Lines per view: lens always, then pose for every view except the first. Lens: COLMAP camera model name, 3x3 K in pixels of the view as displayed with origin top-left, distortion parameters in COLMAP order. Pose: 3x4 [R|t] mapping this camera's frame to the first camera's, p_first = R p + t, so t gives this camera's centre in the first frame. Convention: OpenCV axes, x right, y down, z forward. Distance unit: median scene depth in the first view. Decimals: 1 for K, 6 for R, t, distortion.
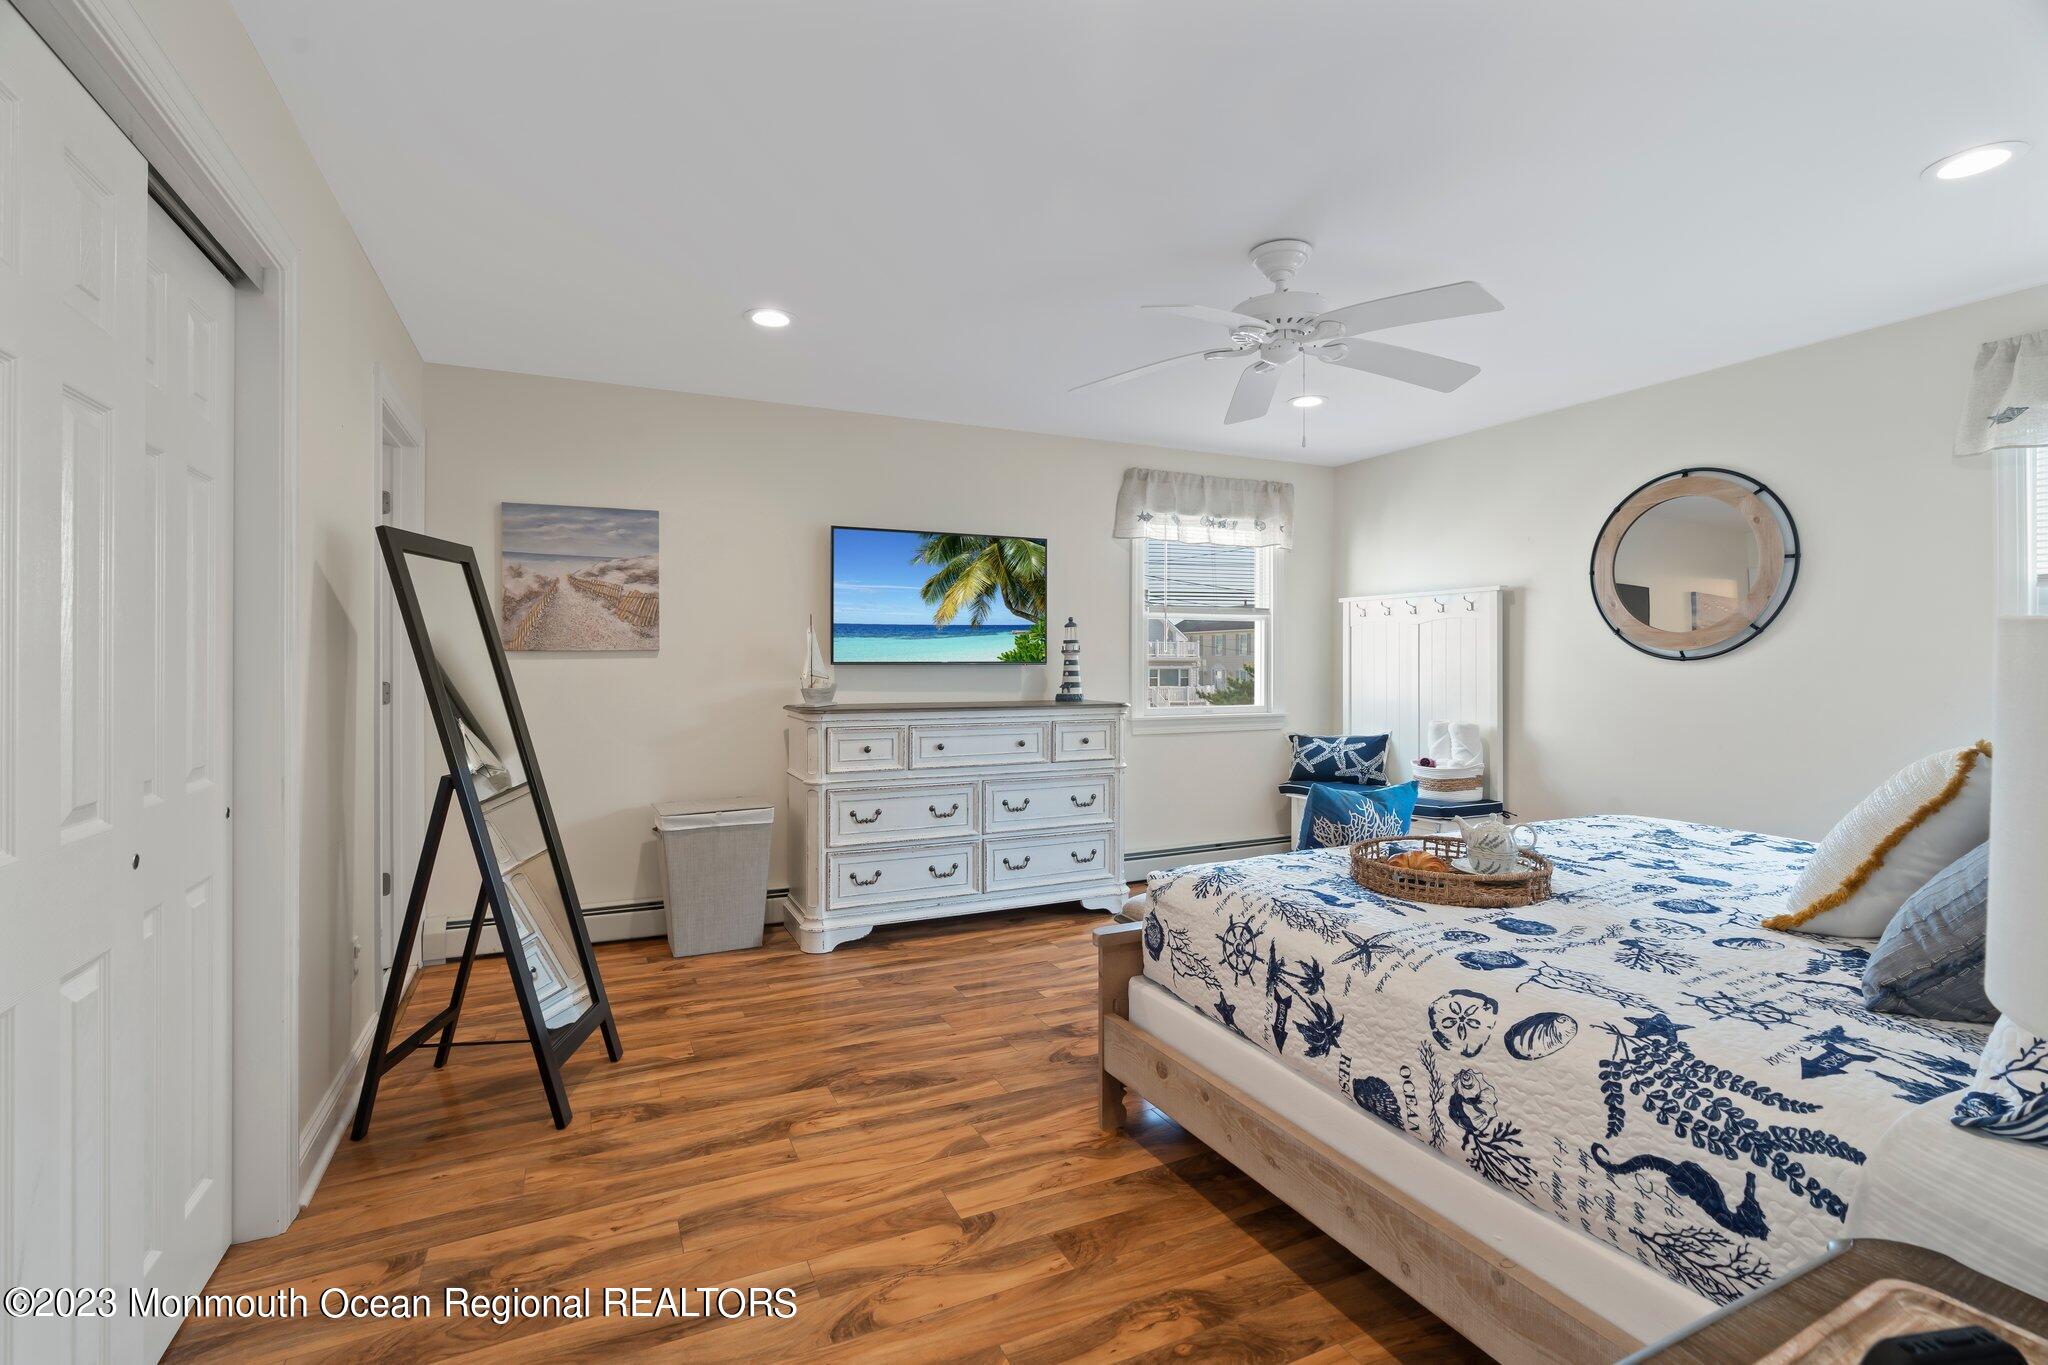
lens RADIAL K [[930.2, 0, 1027.1], [0, 930.2, 673.5], [0, 0, 1]] dist [-0.011116, 0.000395]
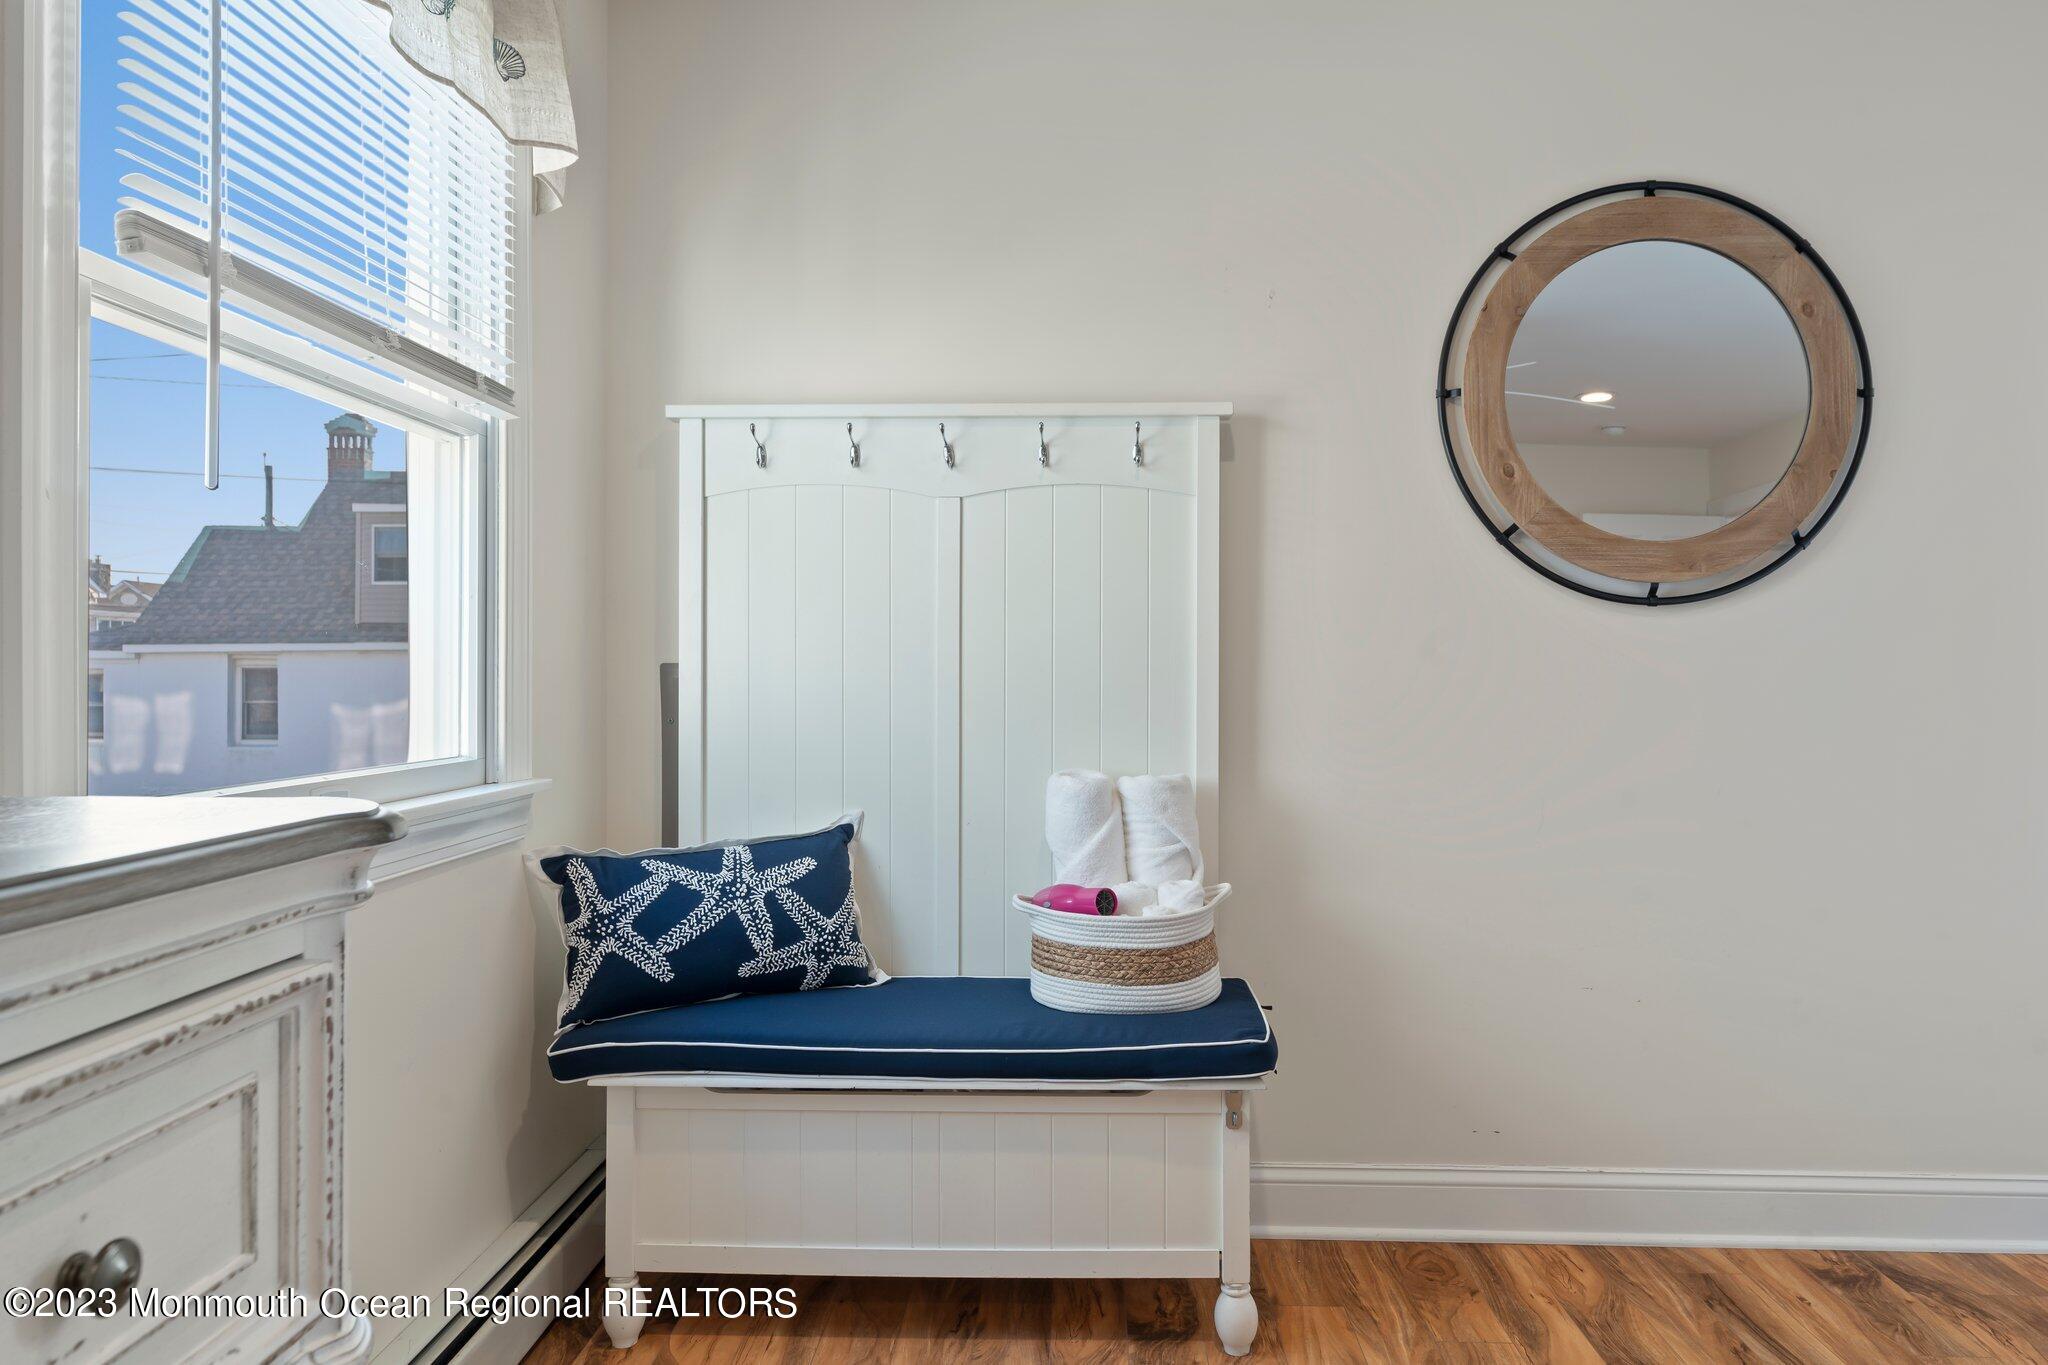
lens RADIAL K [[1356.3, 0, 1032.6], [0, 1356.3, 671.5], [0, 0, 1]] dist [0.000740, -0.000488]
pose [[0.468223, -0.010337, 0.883550, -0.011691], [0.008873, 0.999936, 0.006996, 0.008217], [-0.883566, 0.004564, 0.468285, 0.714107]]
